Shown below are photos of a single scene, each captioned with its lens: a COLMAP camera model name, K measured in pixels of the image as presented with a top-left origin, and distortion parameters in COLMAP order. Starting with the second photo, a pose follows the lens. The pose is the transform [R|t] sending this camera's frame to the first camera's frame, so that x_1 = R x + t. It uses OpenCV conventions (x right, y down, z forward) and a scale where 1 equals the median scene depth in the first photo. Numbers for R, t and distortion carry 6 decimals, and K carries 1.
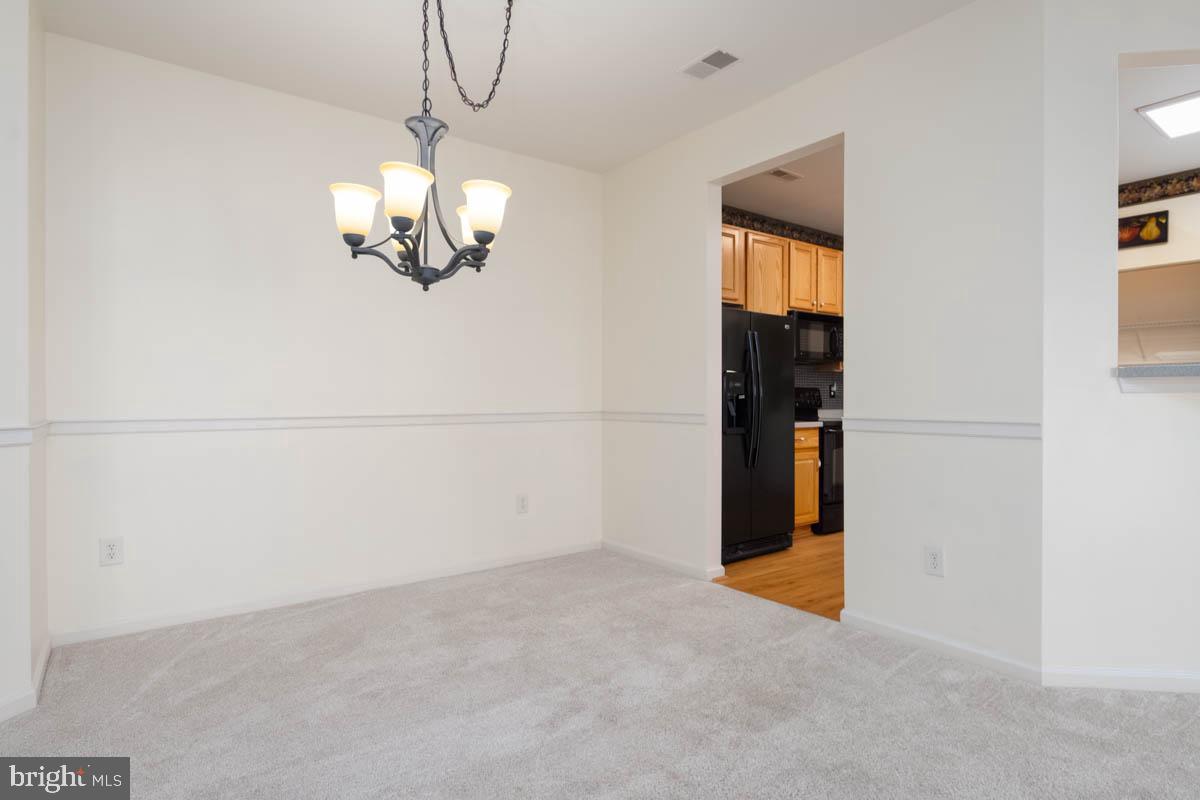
lens RADIAL K [[646.2, 0, 608.6], [0, 646.2, 401.8], [0, 0, 1]] dist [0.002806, -0.001781]
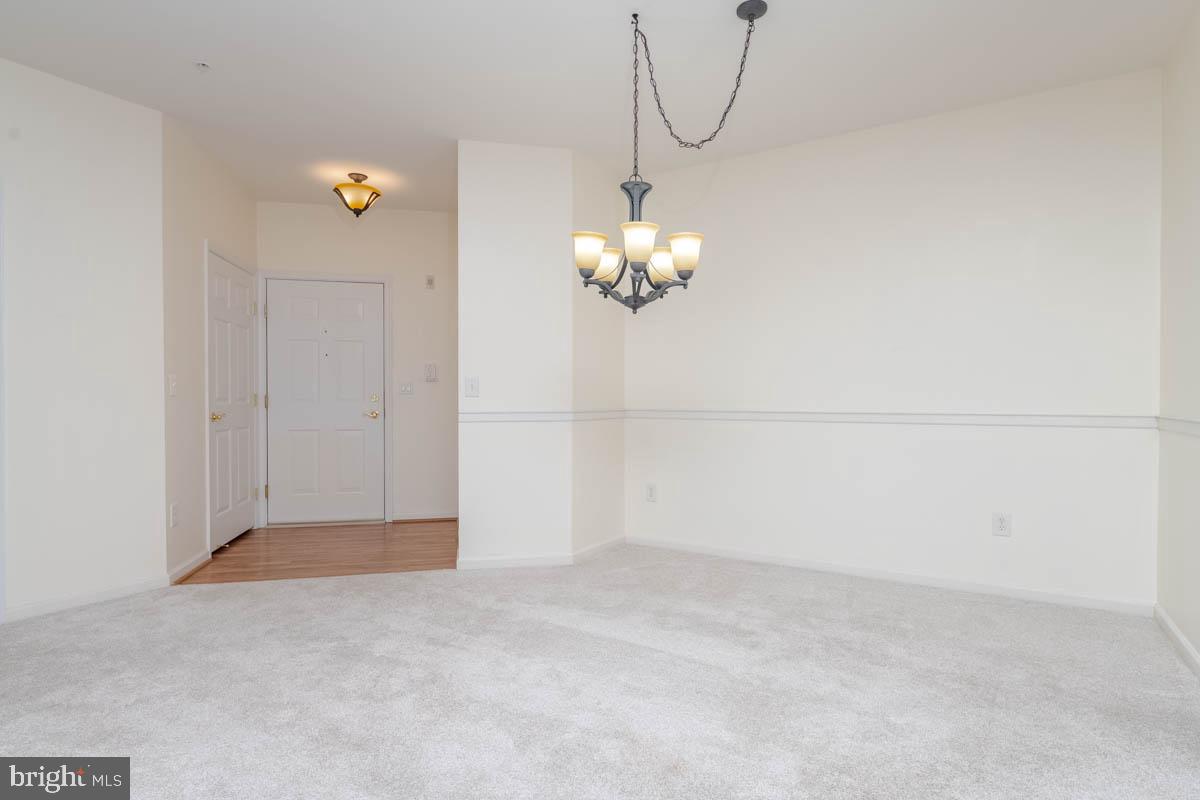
lens RADIAL K [[622.5, 0, 605.4], [0, 622.5, 402.9], [0, 0, 1]] dist [0.002718, -0.000241]
pose [[0.356272, 0.011477, -0.934312, 0.586198], [-0.006133, 0.999932, 0.009944, -0.002576], [0.934362, 0.002187, 0.356318, 0.334334]]
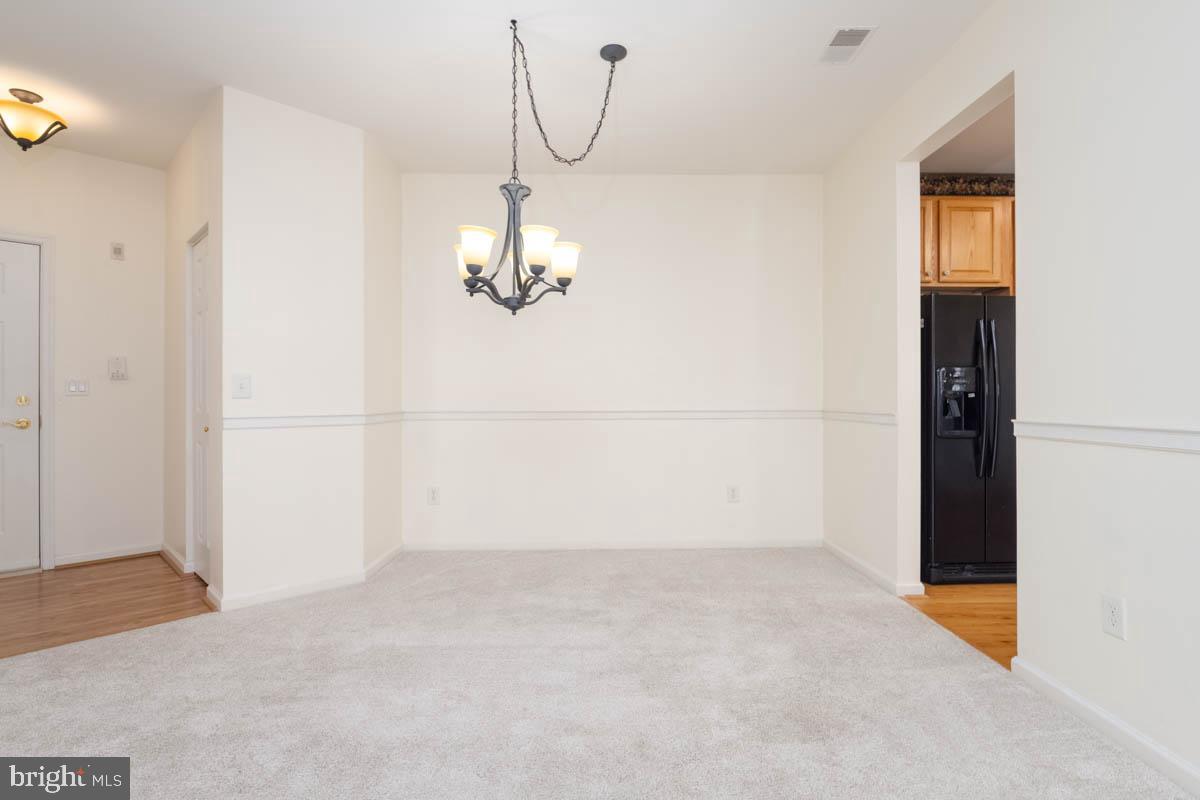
lens RADIAL K [[587.9, 0, 606.2], [0, 587.9, 396.7], [0, 0, 1]] dist [-0.003479, -0.001493]
pose [[0.803977, -0.001523, -0.594658, 0.387689], [-0.002112, 0.999983, -0.005415, 0.000013], [0.594657, 0.005610, 0.803960, 0.102484]]
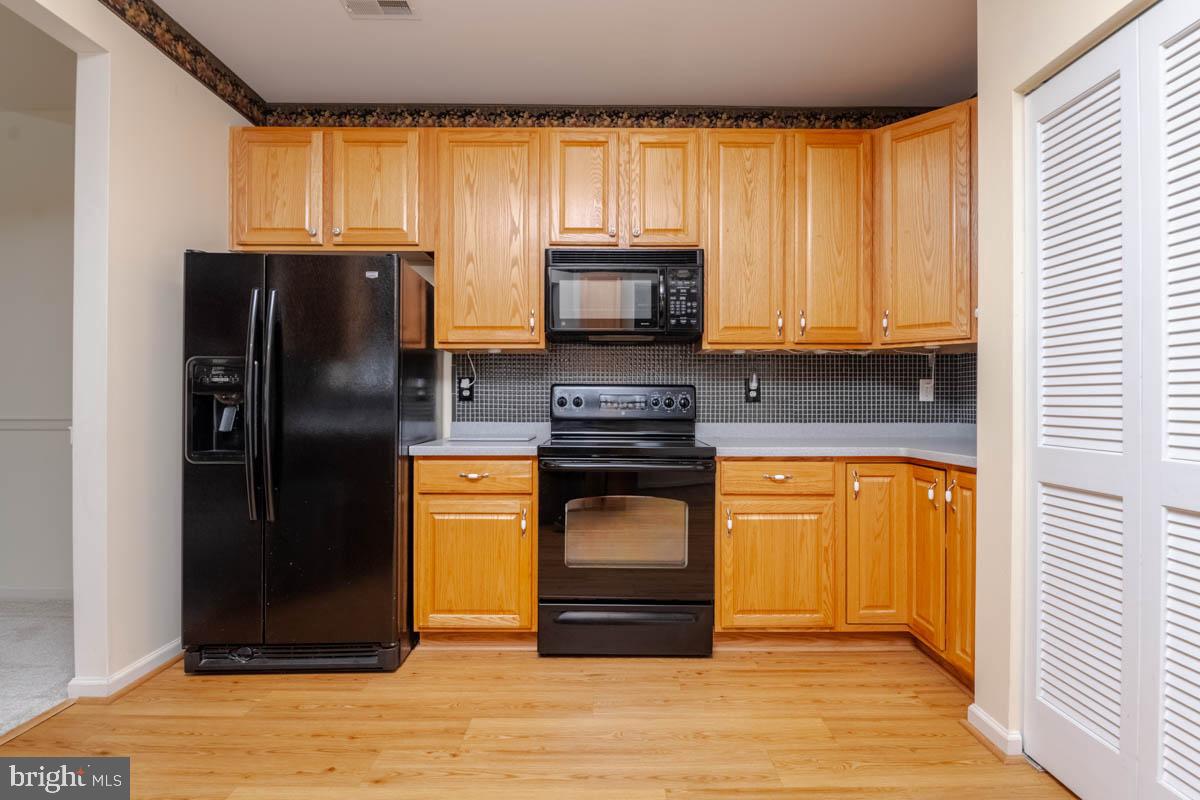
lens RADIAL K [[567.6, 0, 609.2], [0, 567.6, 402.7], [0, 0, 1]] dist [0.000003, -0.006910]
pose [[0.795586, 0.004201, -0.605826, 1.089975], [-0.007169, 0.999971, -0.002480, -0.007953], [0.605798, 0.006316, 0.795594, 1.087822]]
